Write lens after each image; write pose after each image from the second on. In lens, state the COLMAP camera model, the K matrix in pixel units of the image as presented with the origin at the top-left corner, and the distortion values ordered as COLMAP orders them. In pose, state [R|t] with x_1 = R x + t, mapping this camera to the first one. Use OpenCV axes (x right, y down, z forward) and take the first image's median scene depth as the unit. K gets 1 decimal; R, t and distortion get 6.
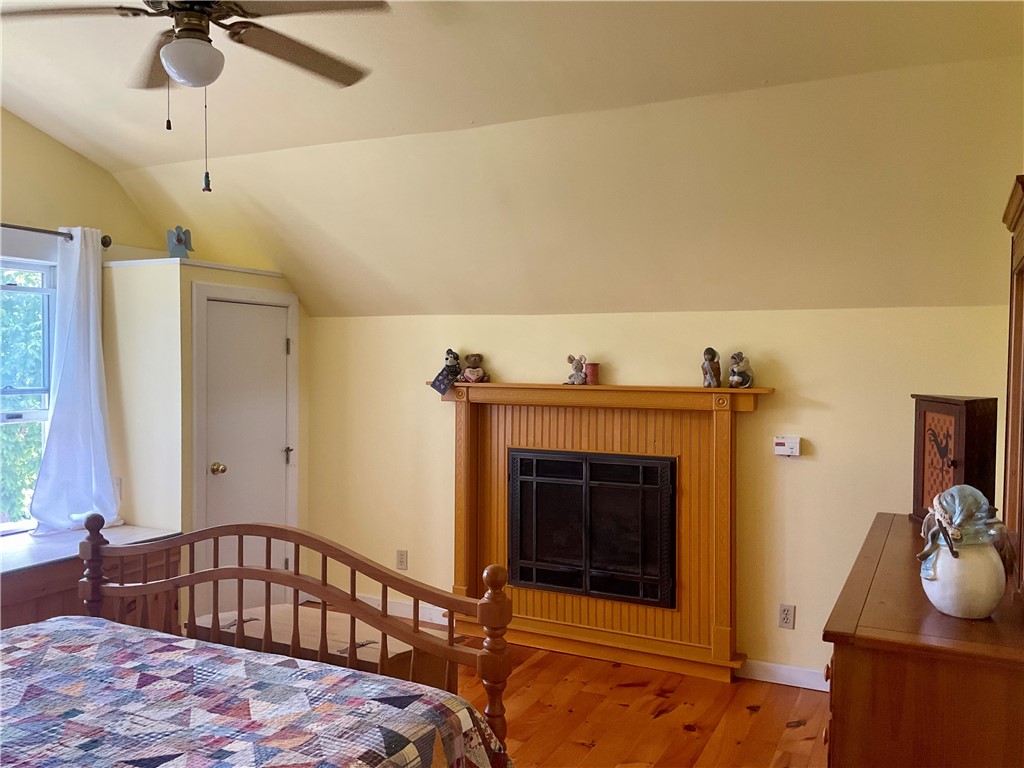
lens RADIAL K [[852.5, 0, 514.2], [0, 852.5, 377.7], [0, 0, 1]] dist [0.073142, -0.107321]
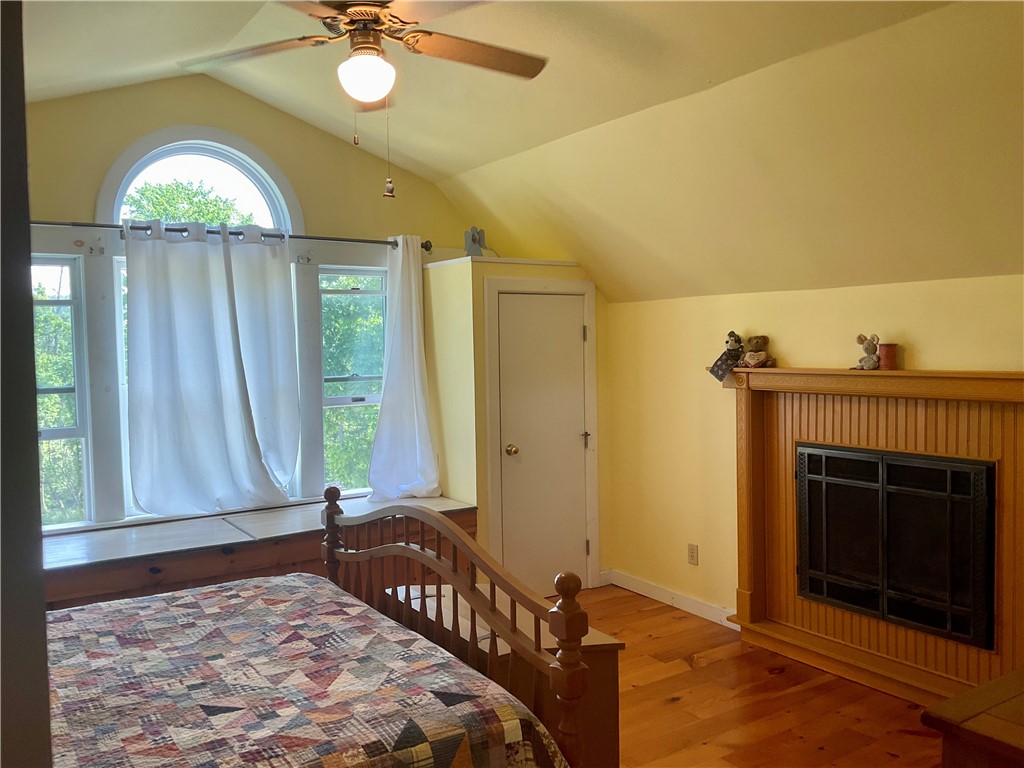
lens RADIAL K [[852.5, 0, 505.8], [0, 852.5, 379.8], [0, 0, 1]] dist [0.073142, -0.107321]
pose [[0.863705, -0.001002, -0.503997, 0.195529], [0.013372, 0.999692, 0.020928, -0.004491], [0.503821, -0.024815, 0.863452, 0.087487]]
